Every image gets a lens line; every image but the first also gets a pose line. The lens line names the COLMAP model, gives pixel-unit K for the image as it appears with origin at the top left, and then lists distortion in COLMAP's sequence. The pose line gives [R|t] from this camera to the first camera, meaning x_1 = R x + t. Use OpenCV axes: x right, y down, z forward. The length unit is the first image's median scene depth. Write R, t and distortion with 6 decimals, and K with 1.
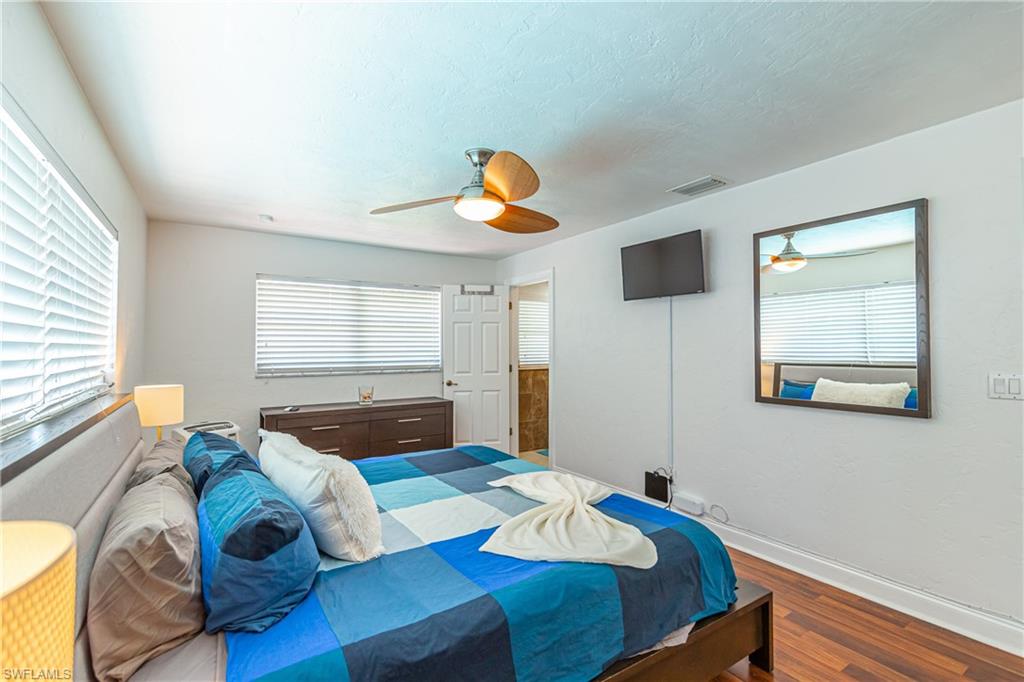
lens RADIAL K [[467.1, 0, 514.9], [0, 467.1, 341.4], [0, 0, 1]] dist [-0.000888, 0.000031]
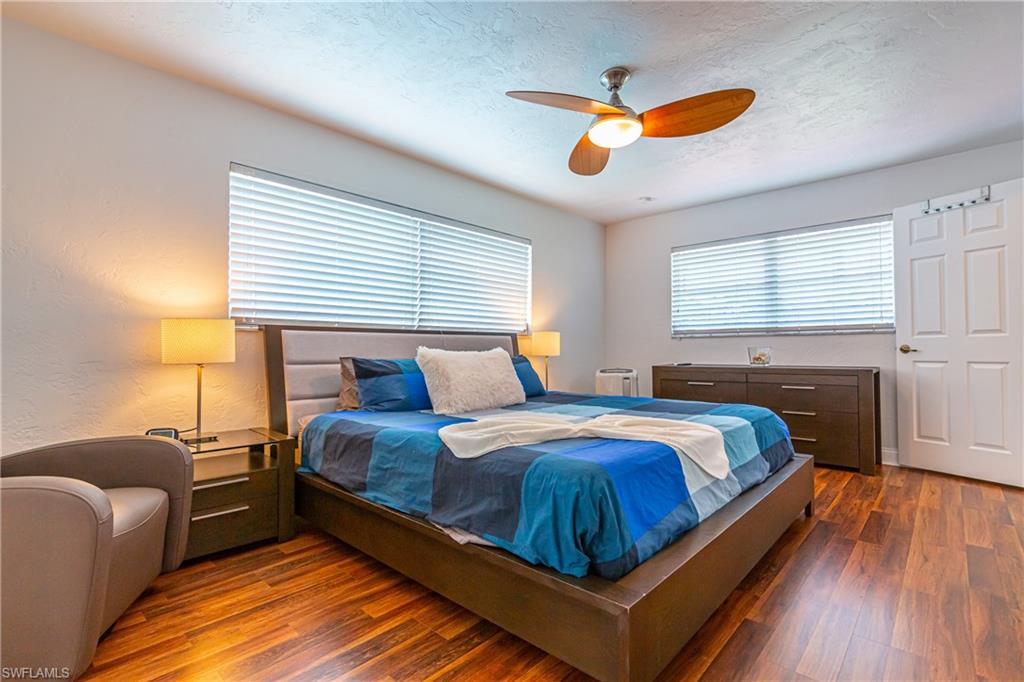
lens RADIAL K [[484.9, 0, 516.1], [0, 484.9, 341.4], [0, 0, 1]] dist [0.002046, 0.000150]
pose [[0.248826, -0.017244, -0.968395, 0.451543], [0.020040, 0.999719, -0.012653, 0.083088], [0.968341, -0.016259, 0.249101, 0.289335]]
